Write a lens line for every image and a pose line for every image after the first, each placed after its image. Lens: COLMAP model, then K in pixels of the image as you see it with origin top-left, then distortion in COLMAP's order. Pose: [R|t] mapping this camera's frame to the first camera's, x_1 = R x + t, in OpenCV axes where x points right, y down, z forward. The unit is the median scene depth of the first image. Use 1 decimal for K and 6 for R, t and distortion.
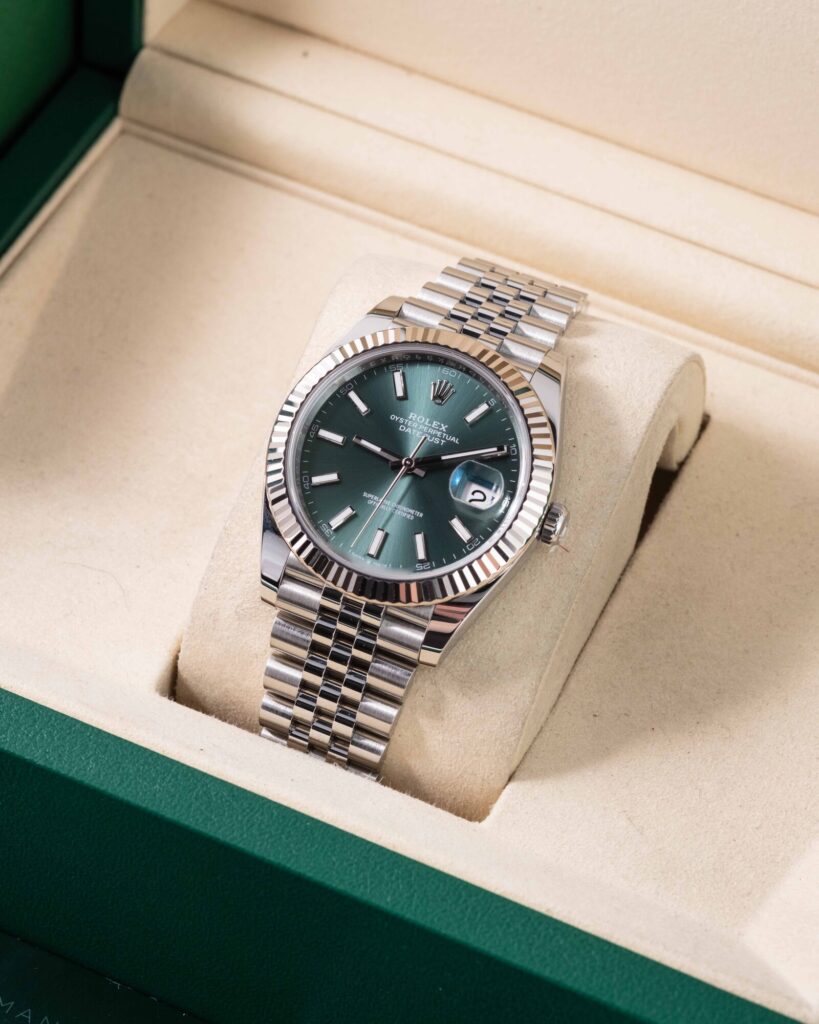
lens RADIAL K [[3493.3, 0, 409.5], [0, 3493.3, 512.0], [0, 0, 1]] dist [0.179017, -0.567775]
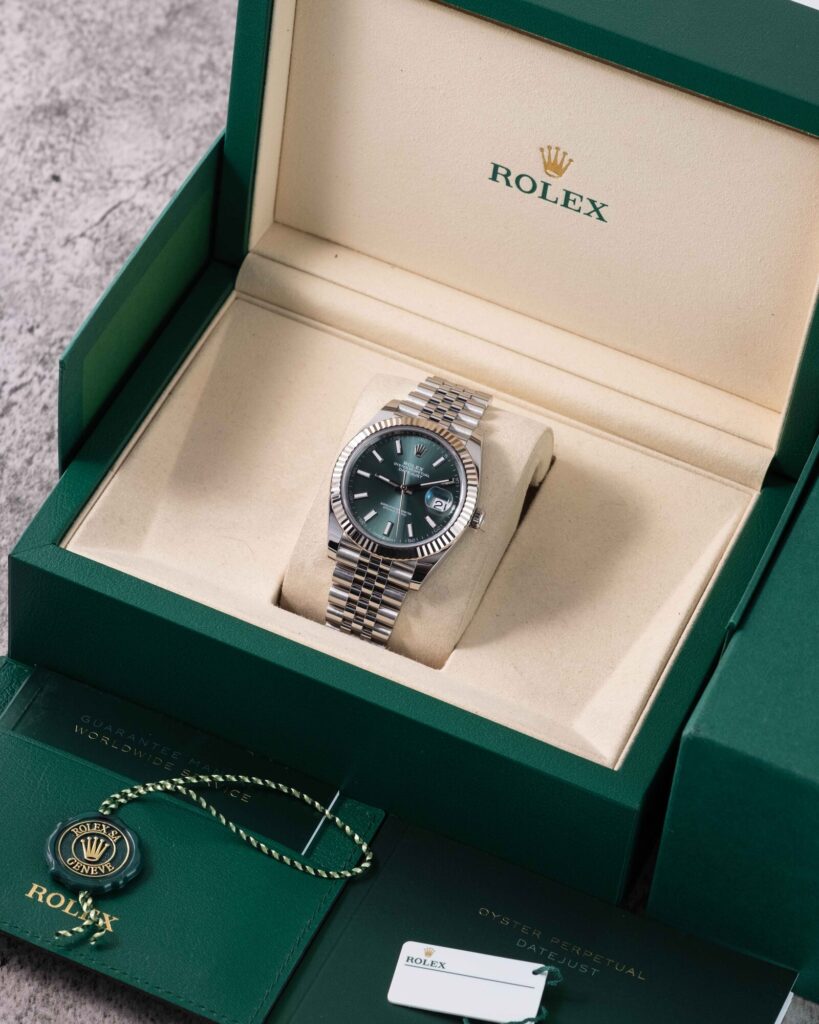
lens RADIAL K [[3493.3, 0, 409.5], [0, 3493.3, 512.0], [0, 0, 1]] dist [0.179017, -0.567775]
pose [[0.998640, 0.000065, 0.052135, -0.098439], [-0.001782, 0.999457, 0.032902, -0.064159], [-0.052105, -0.032950, 0.998098, -0.950236]]
